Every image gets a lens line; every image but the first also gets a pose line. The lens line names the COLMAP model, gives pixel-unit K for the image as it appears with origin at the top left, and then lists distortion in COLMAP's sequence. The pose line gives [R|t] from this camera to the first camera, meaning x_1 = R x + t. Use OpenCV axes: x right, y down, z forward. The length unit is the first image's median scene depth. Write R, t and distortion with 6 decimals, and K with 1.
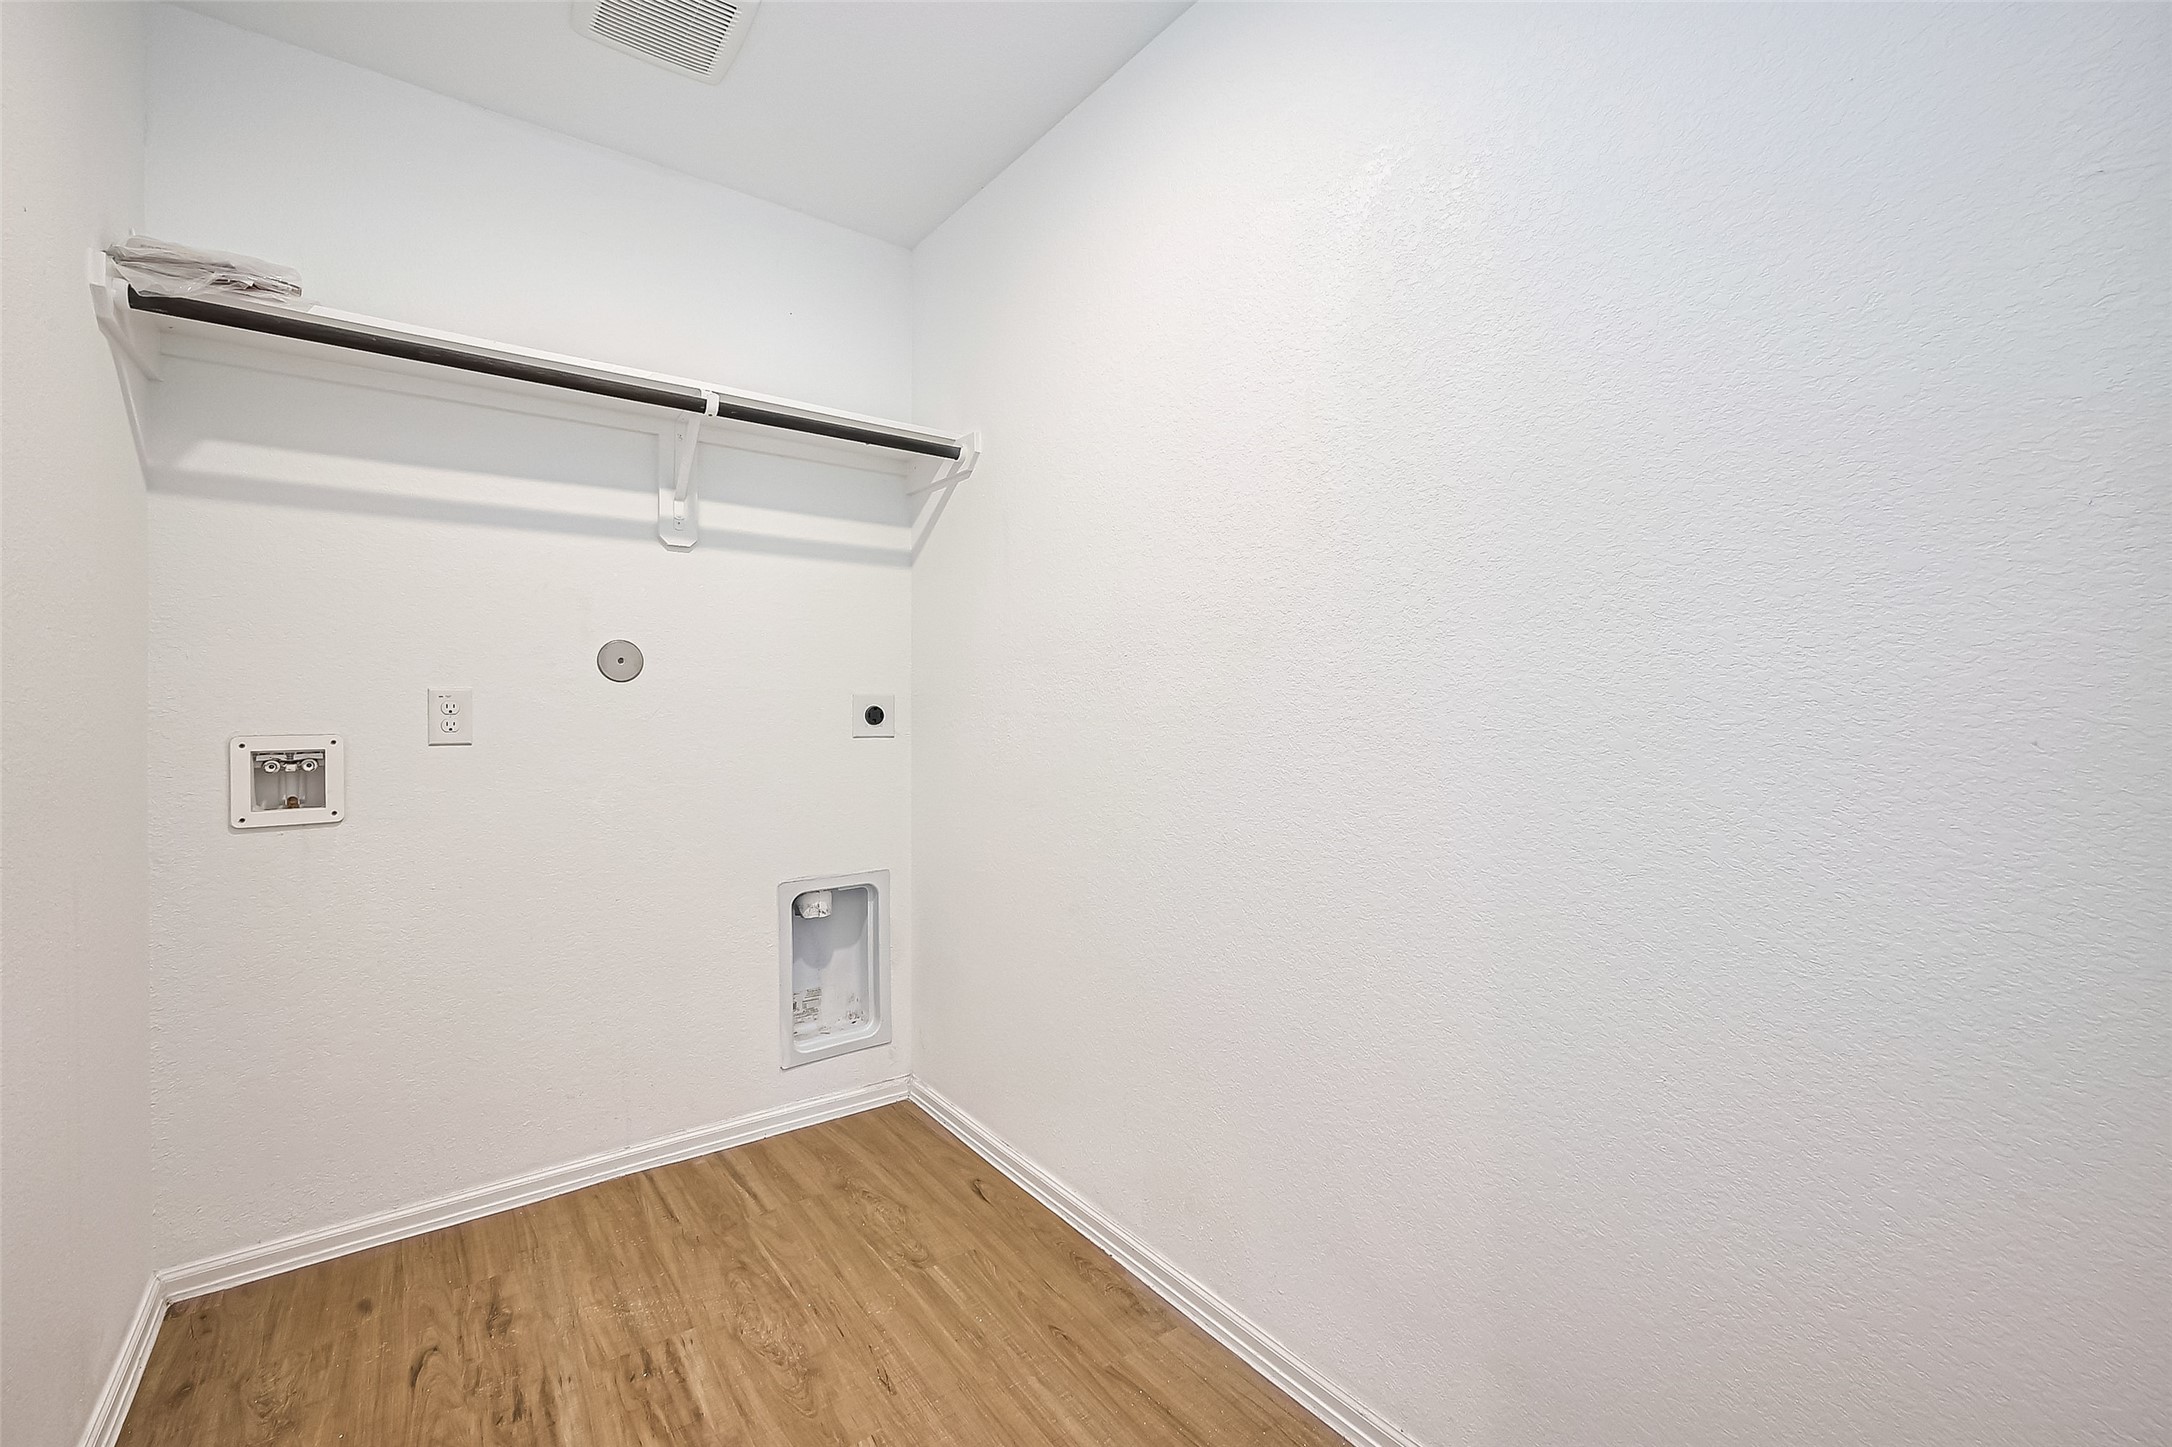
lens RADIAL K [[876.3, 0, 1106.7], [0, 876.3, 718.8], [0, 0, 1]] dist [0.000015, -0.000021]
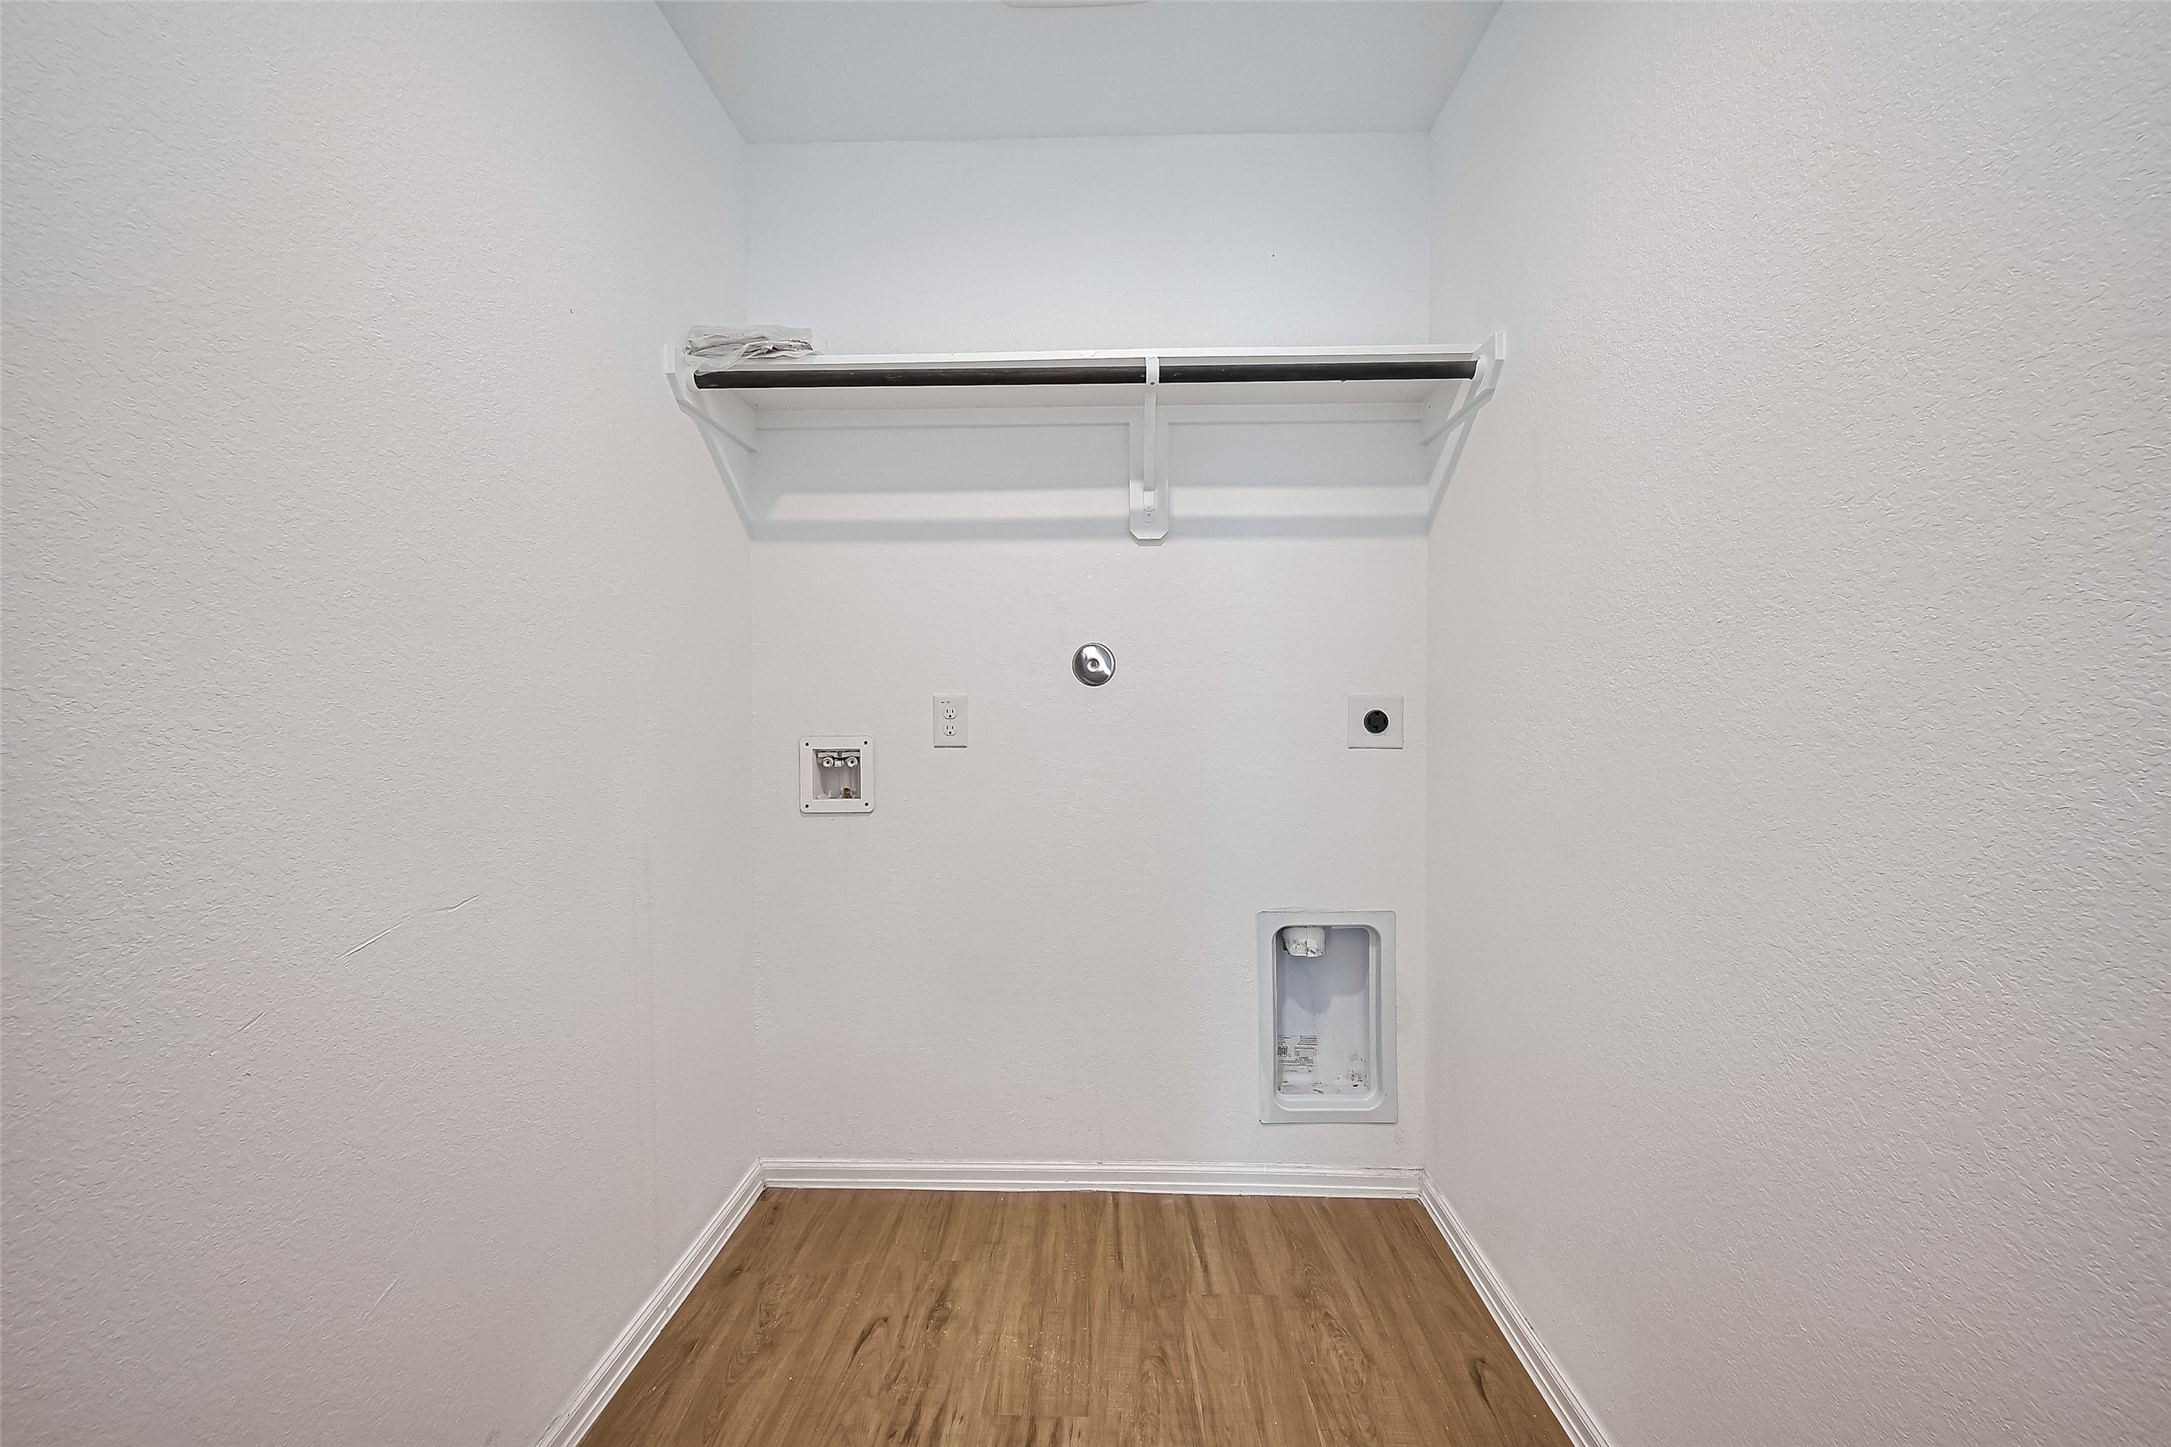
lens RADIAL K [[880.4, 0, 1088.5], [0, 880.4, 729.5], [0, 0, 1]] dist [0.000492, -0.000074]
pose [[0.770891, 0.010268, -0.636885, 0.067715], [-0.006578, 0.999945, 0.008159, -0.001751], [0.636933, -0.002101, 0.770916, 0.254197]]
